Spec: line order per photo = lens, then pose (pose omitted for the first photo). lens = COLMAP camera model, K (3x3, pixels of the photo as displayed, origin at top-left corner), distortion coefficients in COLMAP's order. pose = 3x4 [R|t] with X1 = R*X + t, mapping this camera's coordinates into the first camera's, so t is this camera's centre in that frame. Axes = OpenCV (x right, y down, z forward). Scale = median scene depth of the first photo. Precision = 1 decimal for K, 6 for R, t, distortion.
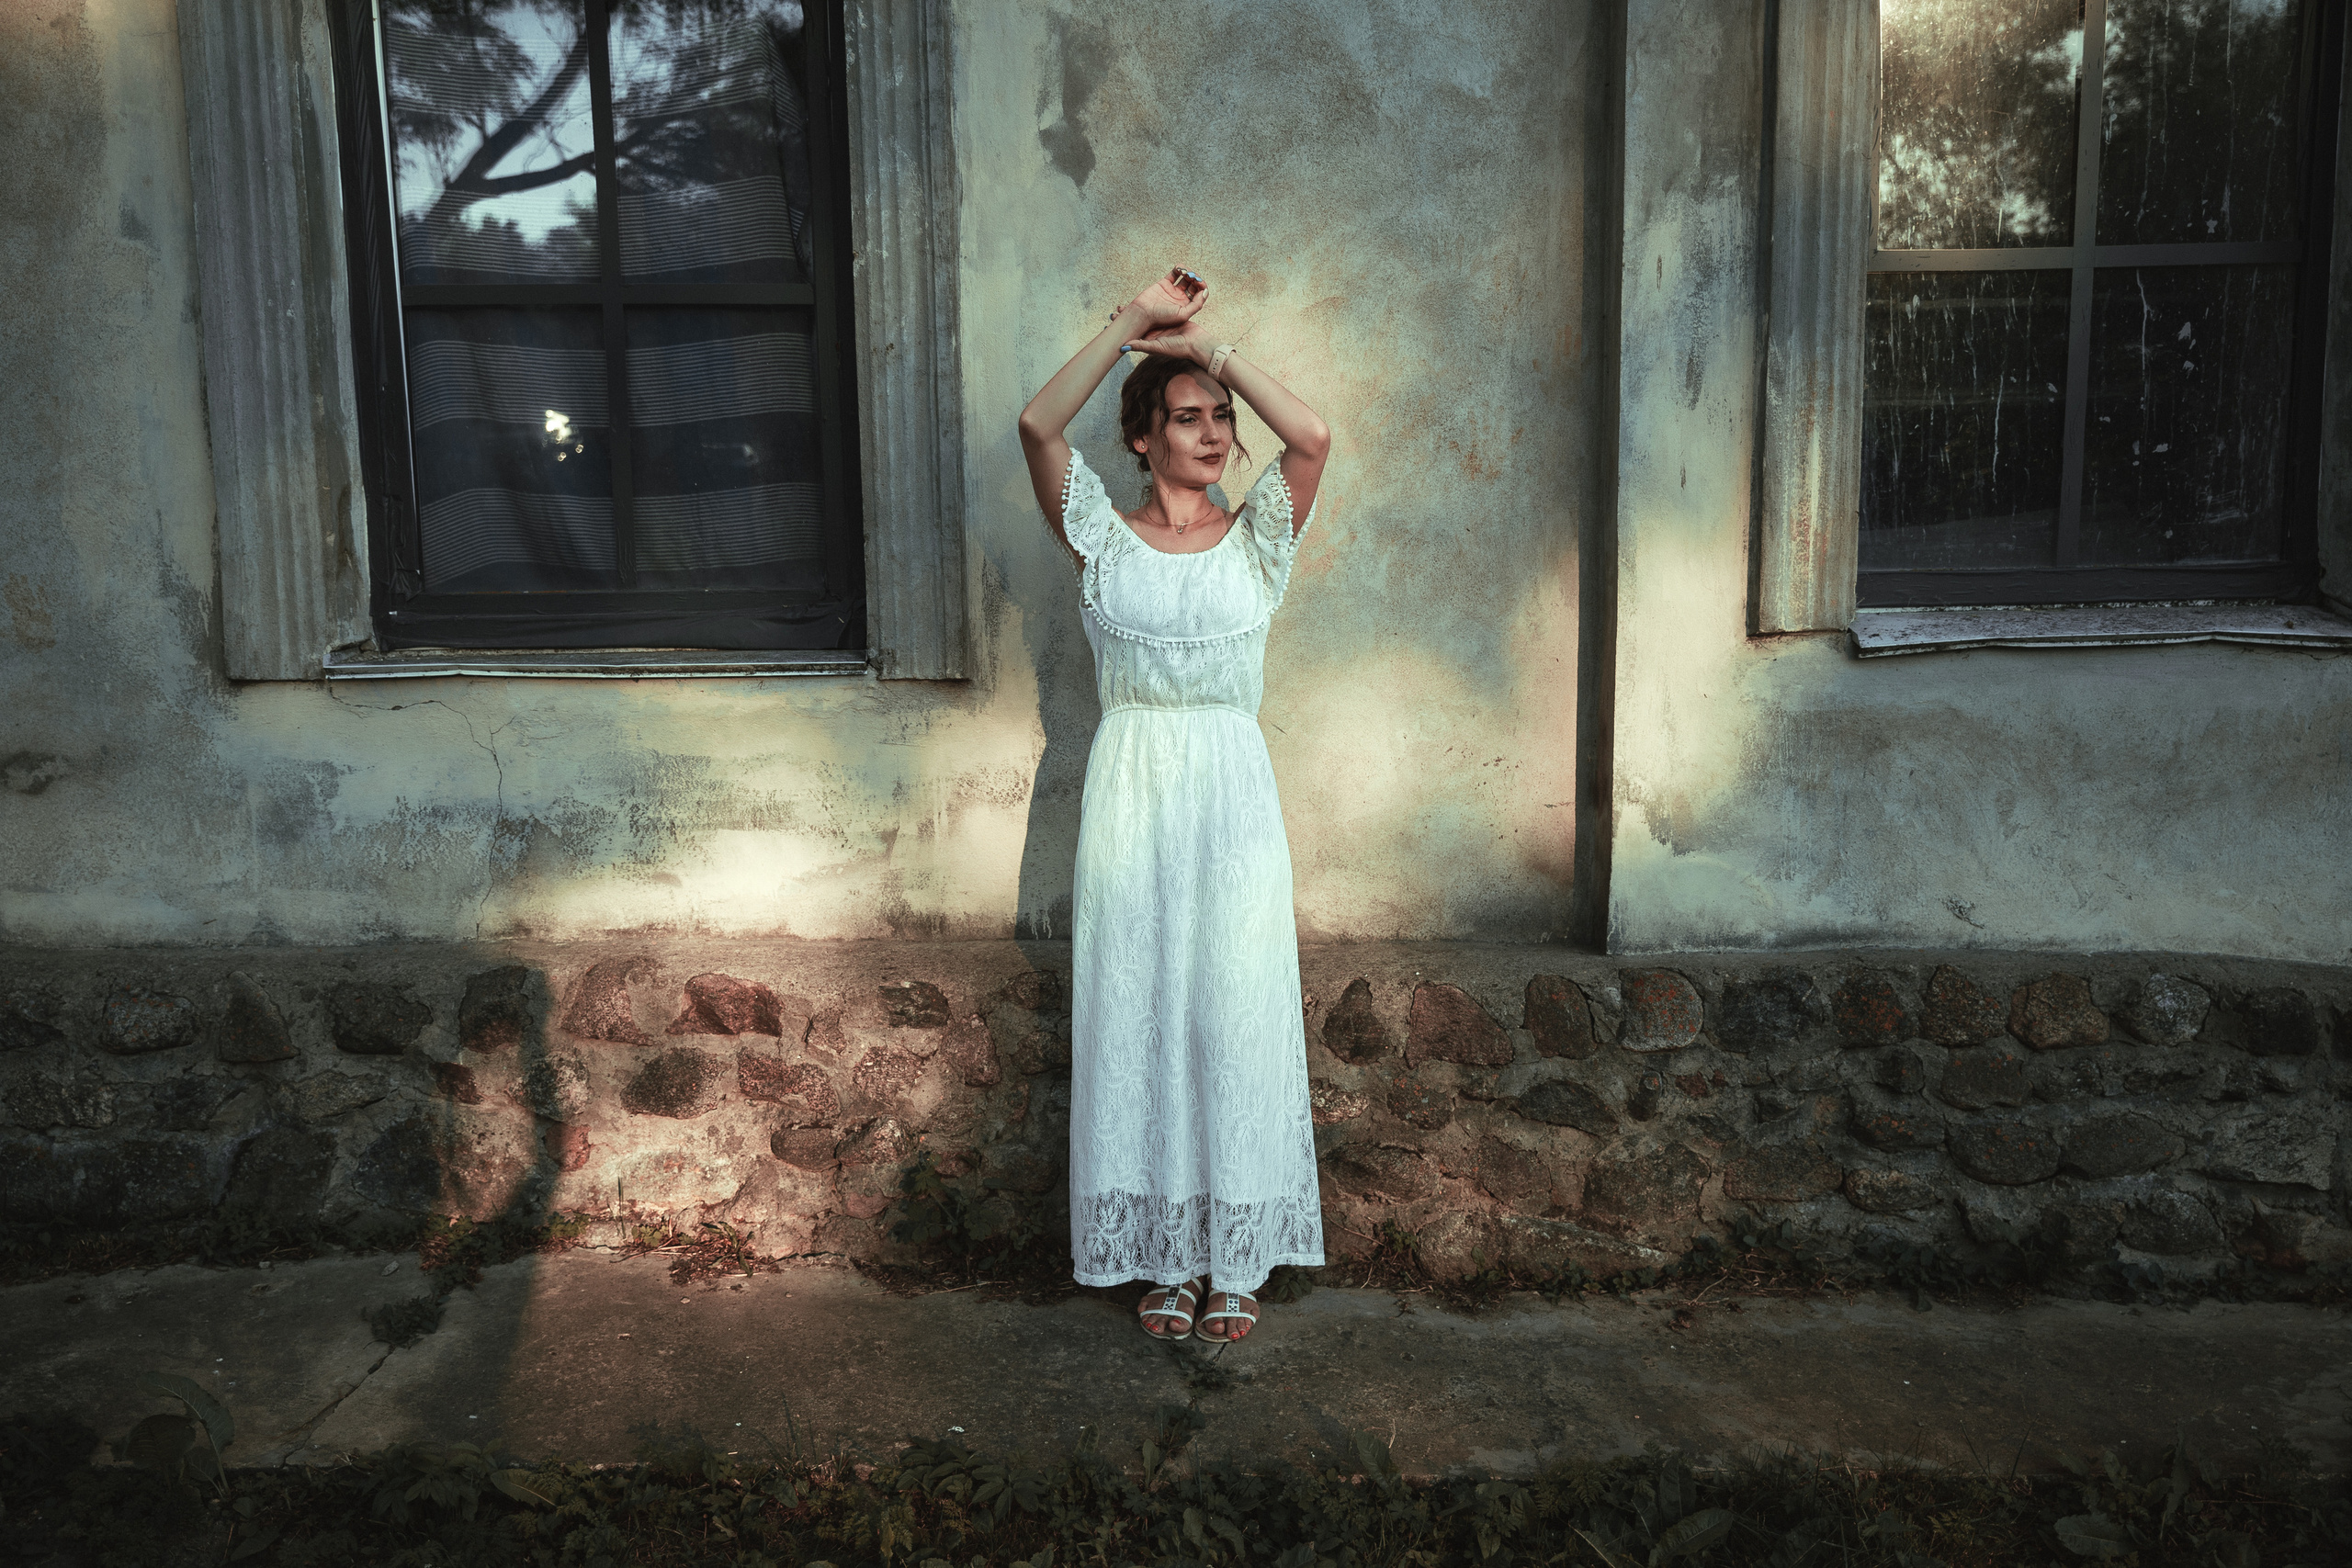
lens RADIAL K [[2325.1, 0, 1169.7], [0, 2325.1, 798.9], [0, 0, 1]] dist [0.099604, 0.000000]
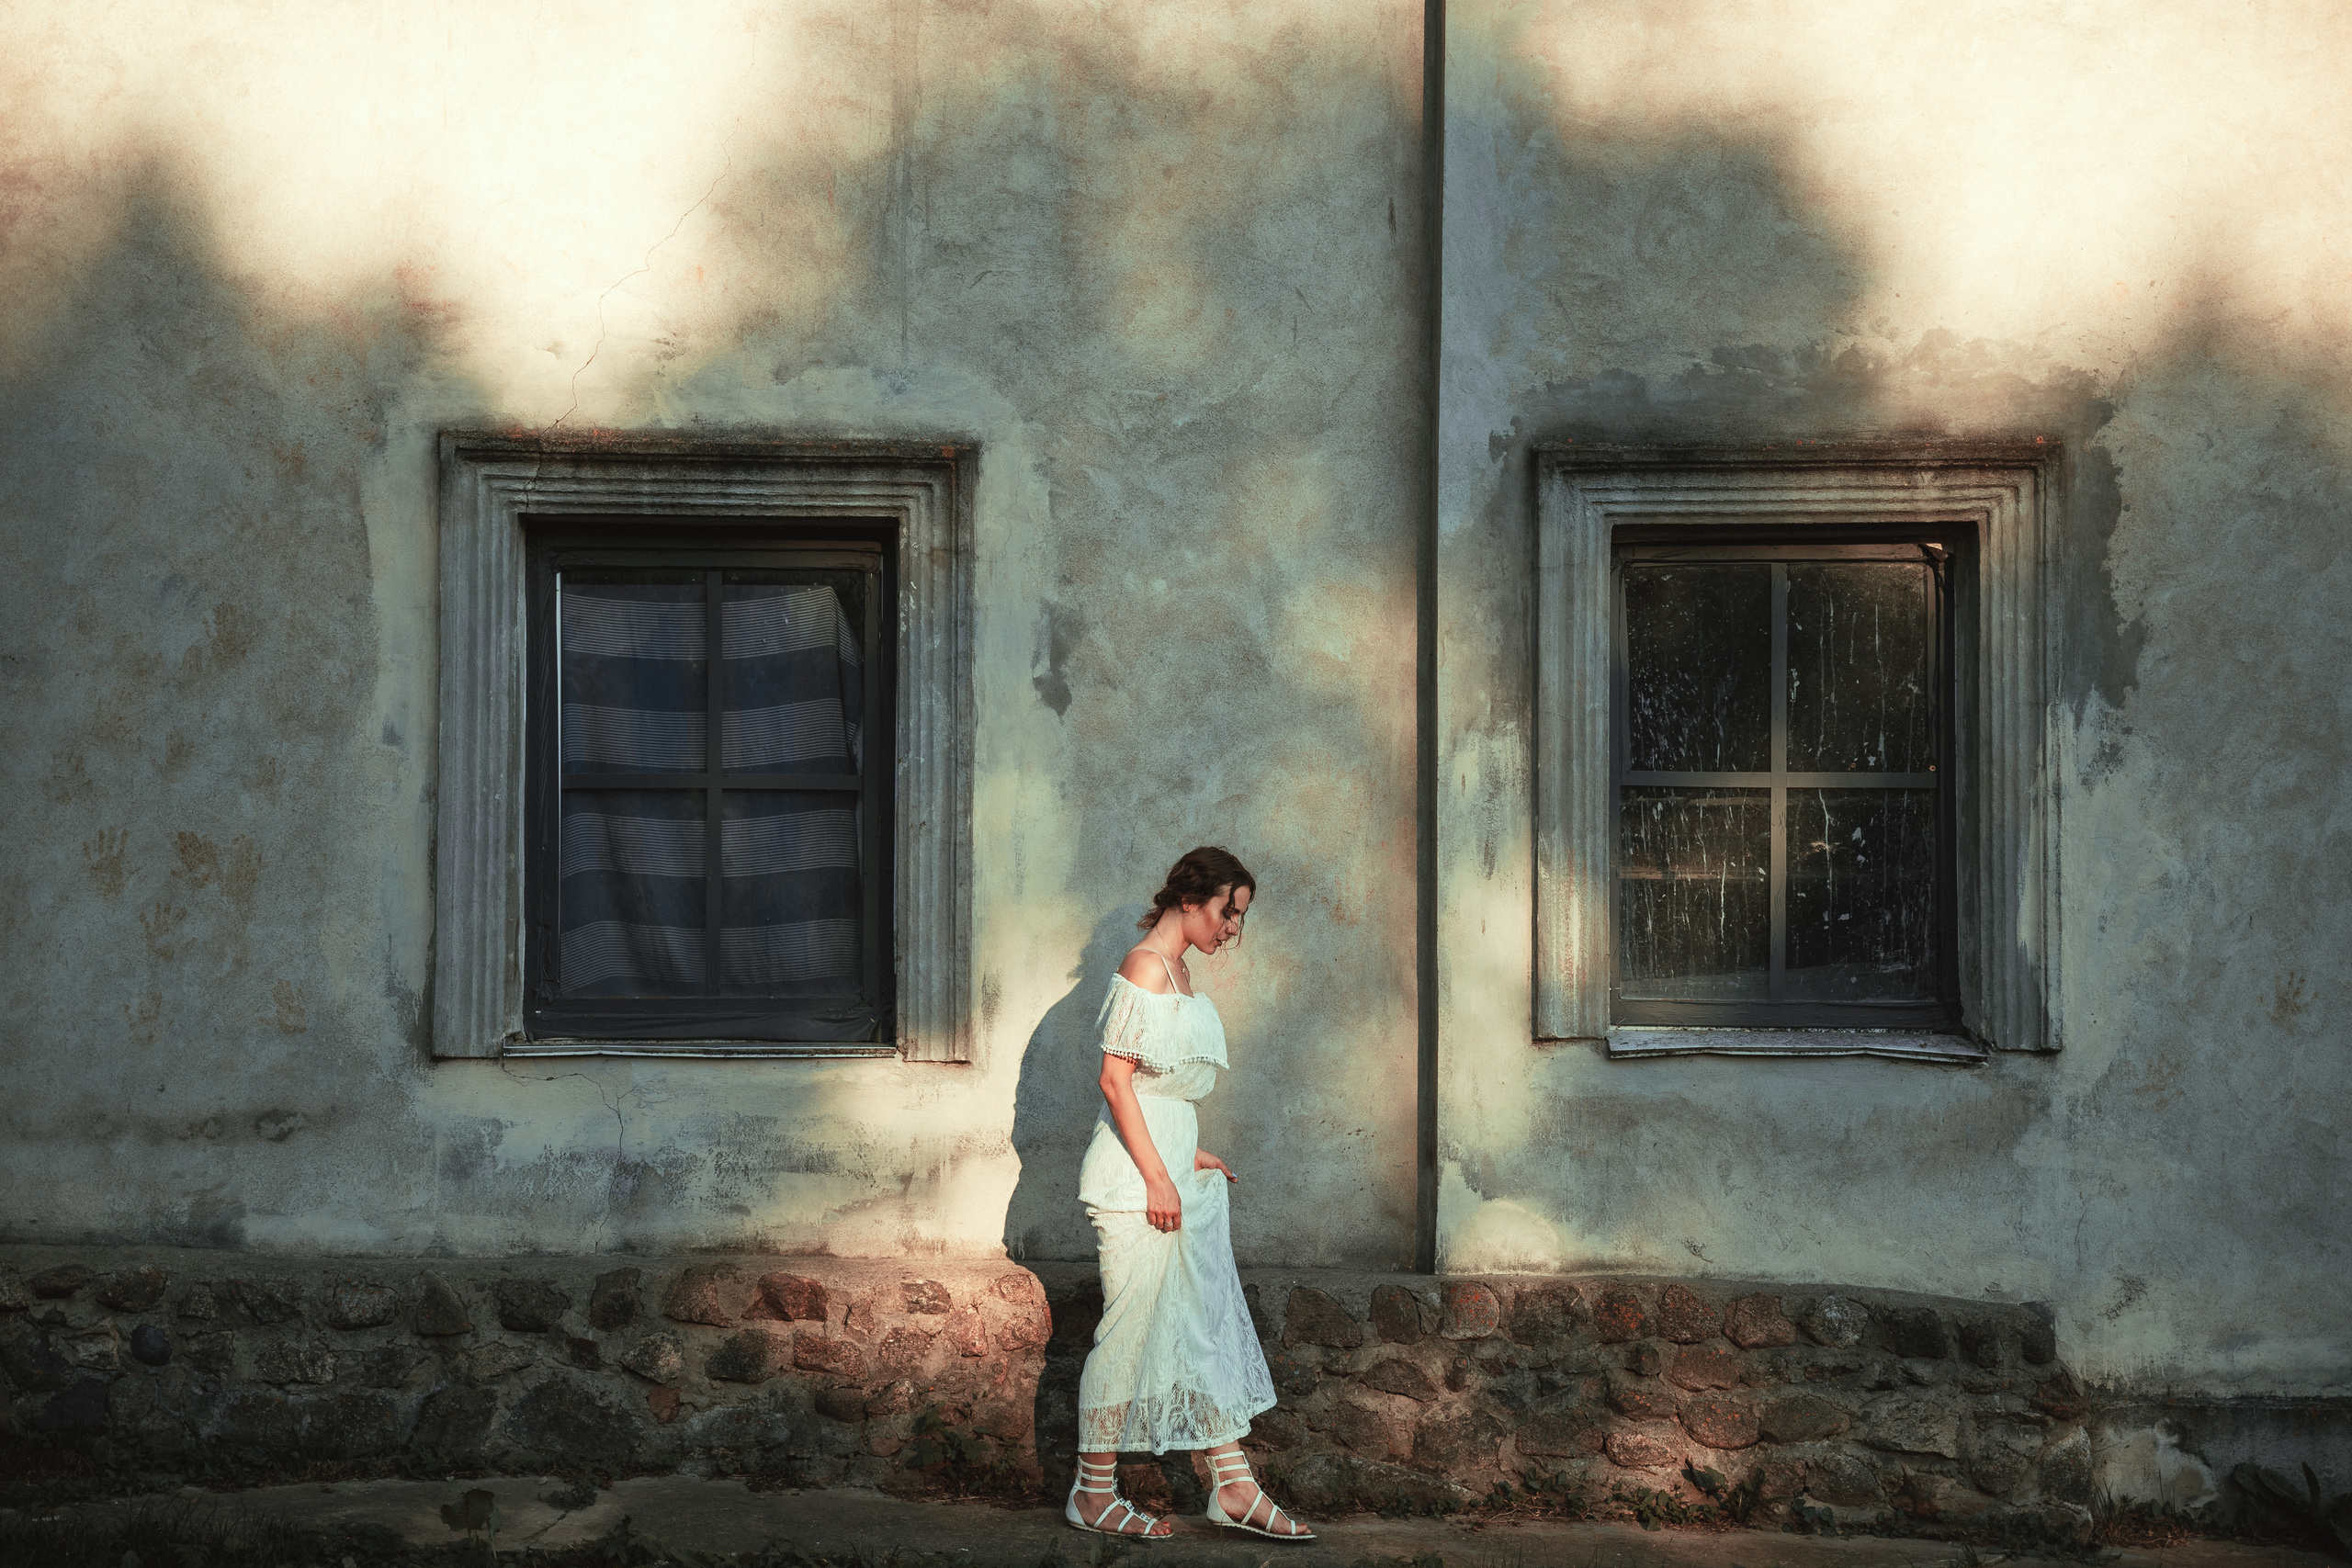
lens RADIAL K [[4352.3, 0, 1175.3], [0, 4352.3, 782.7], [0, 0, 1]] dist [0.340868, 0.000000]
pose [[0.999741, 0.018994, 0.012509, -0.000887], [-0.016518, 0.984481, -0.174714, 0.234986], [-0.015634, 0.174462, 0.984540, -1.569811]]
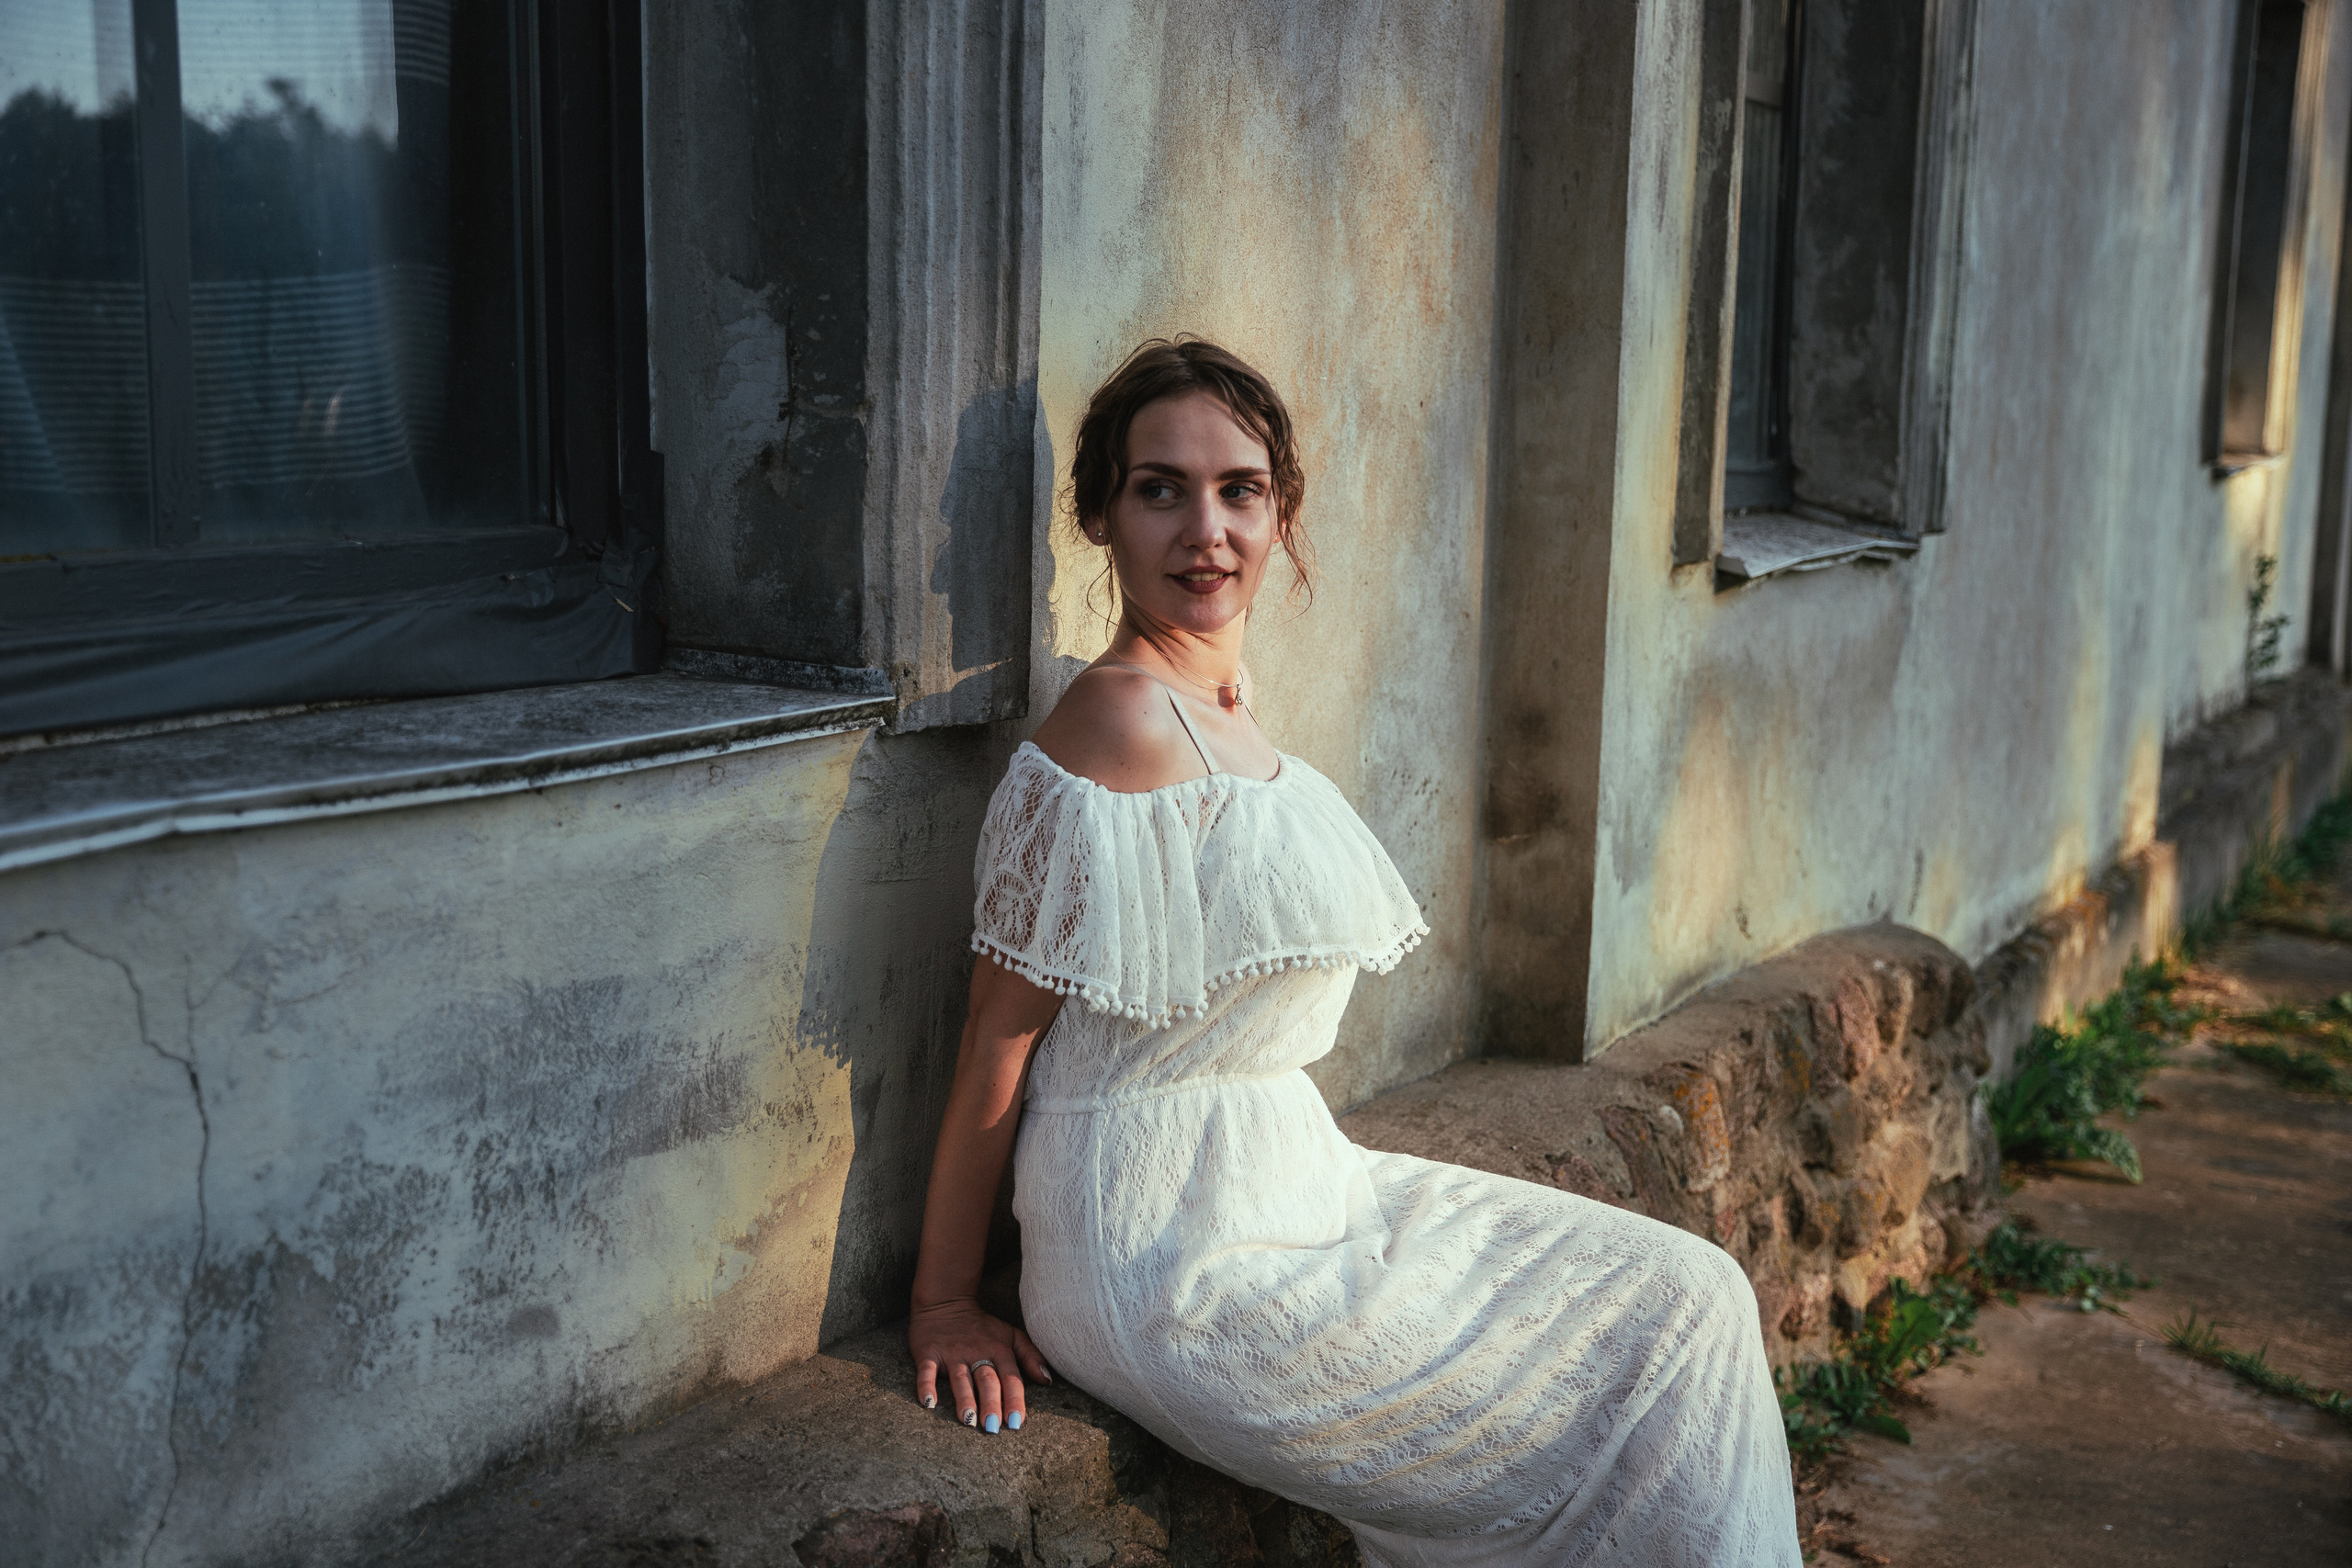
lens RADIAL K [[2999.5, 0, 1177.2], [0, 2999.5, 809.5], [0, 0, 1]] dist [0.066874, 0.000000]
pose [[0.465744, -0.104492, 0.878729, -0.593875], [0.098909, 0.992929, 0.065648, -0.069497], [-0.879375, 0.056339, 0.472786, 0.697959]]
